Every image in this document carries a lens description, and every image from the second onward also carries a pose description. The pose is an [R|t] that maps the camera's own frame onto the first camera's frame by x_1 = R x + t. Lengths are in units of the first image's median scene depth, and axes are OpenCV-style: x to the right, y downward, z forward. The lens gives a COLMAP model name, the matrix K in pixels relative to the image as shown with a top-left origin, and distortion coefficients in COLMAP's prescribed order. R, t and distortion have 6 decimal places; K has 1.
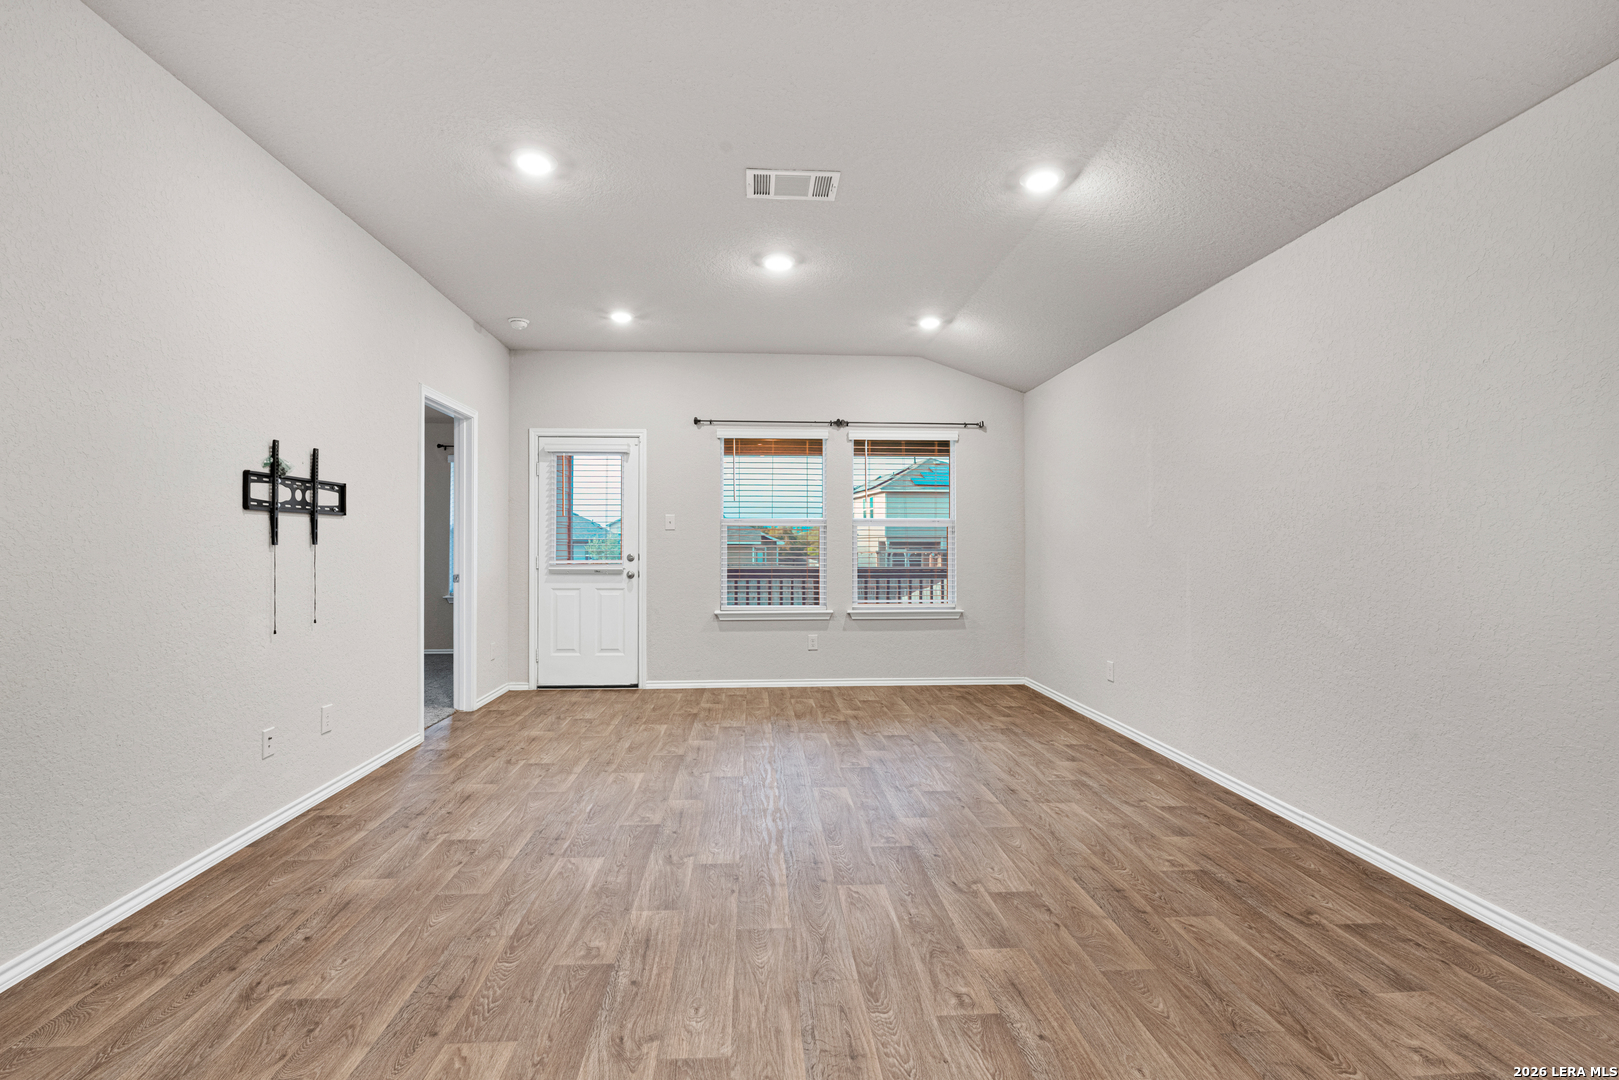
lens RADIAL K [[716.3, 0, 801.4], [0, 716.3, 547.2], [0, 0, 1]] dist [0.000217, 0.000514]
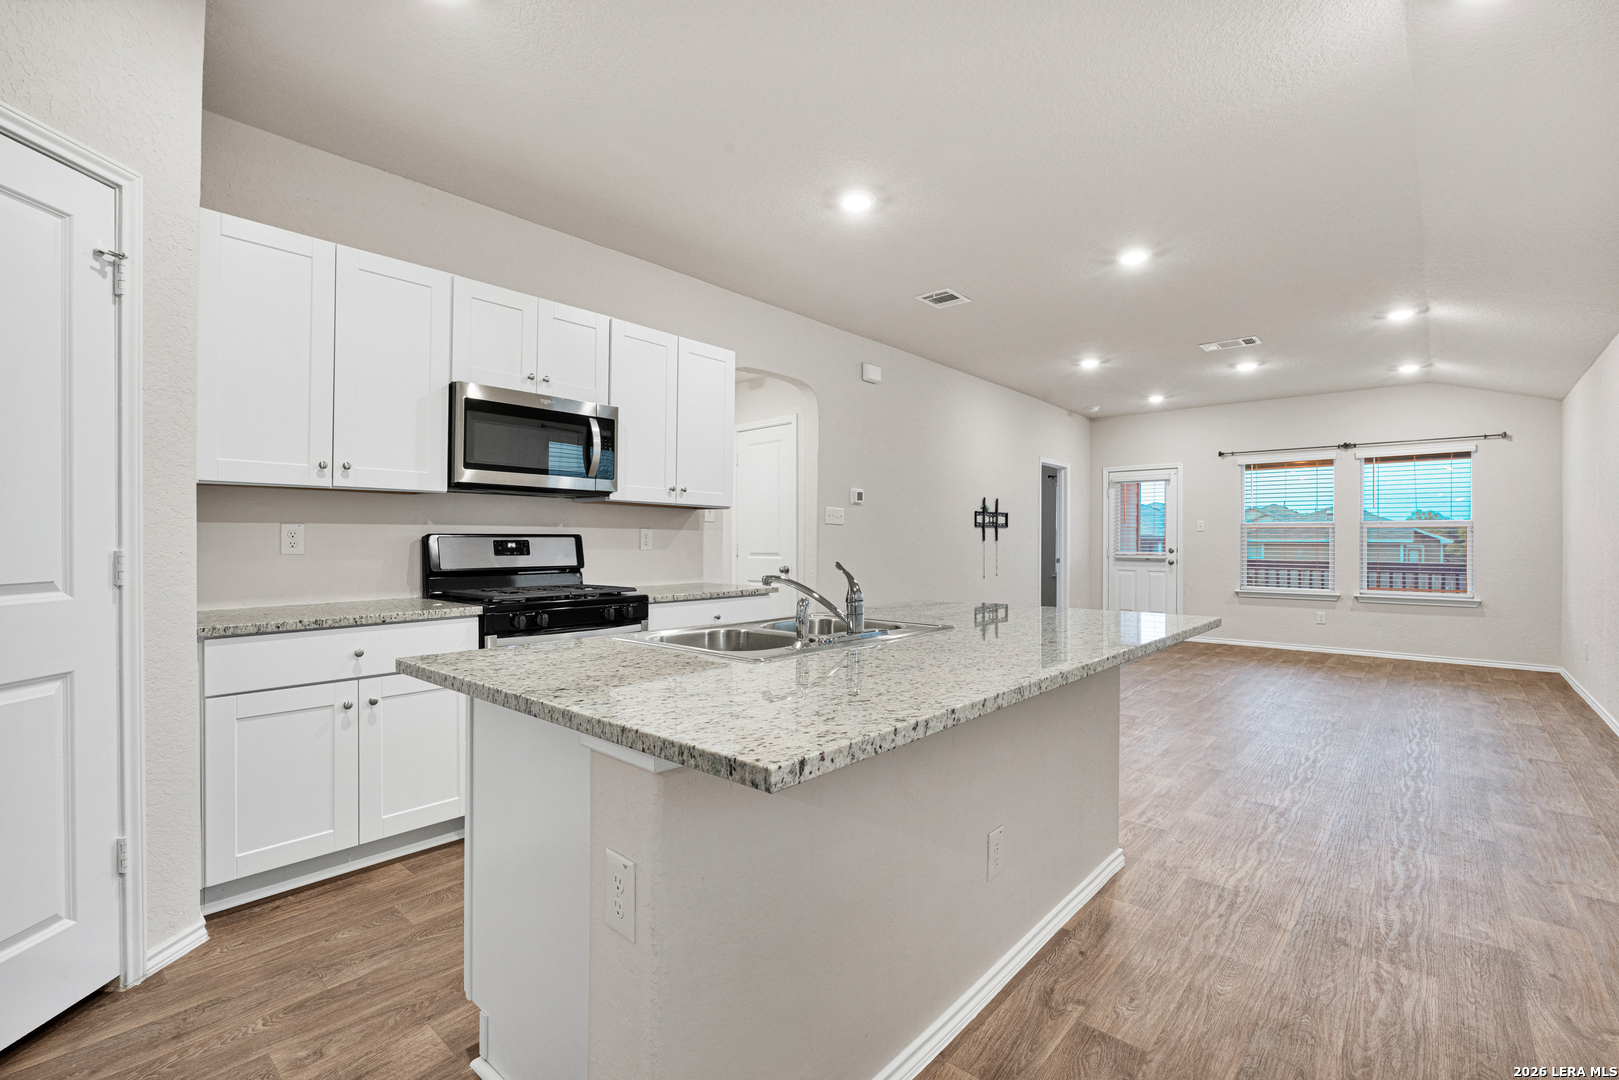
lens RADIAL K [[688.8, 0, 814.6], [0, 688.8, 505.9], [0, 0, 1]] dist [0.000249, -0.004533]
pose [[0.697137, -0.034561, -0.716104, 0.273924], [-0.005654, 0.998541, -0.053697, 0.002984], [0.716915, 0.041483, 0.695925, -0.532828]]
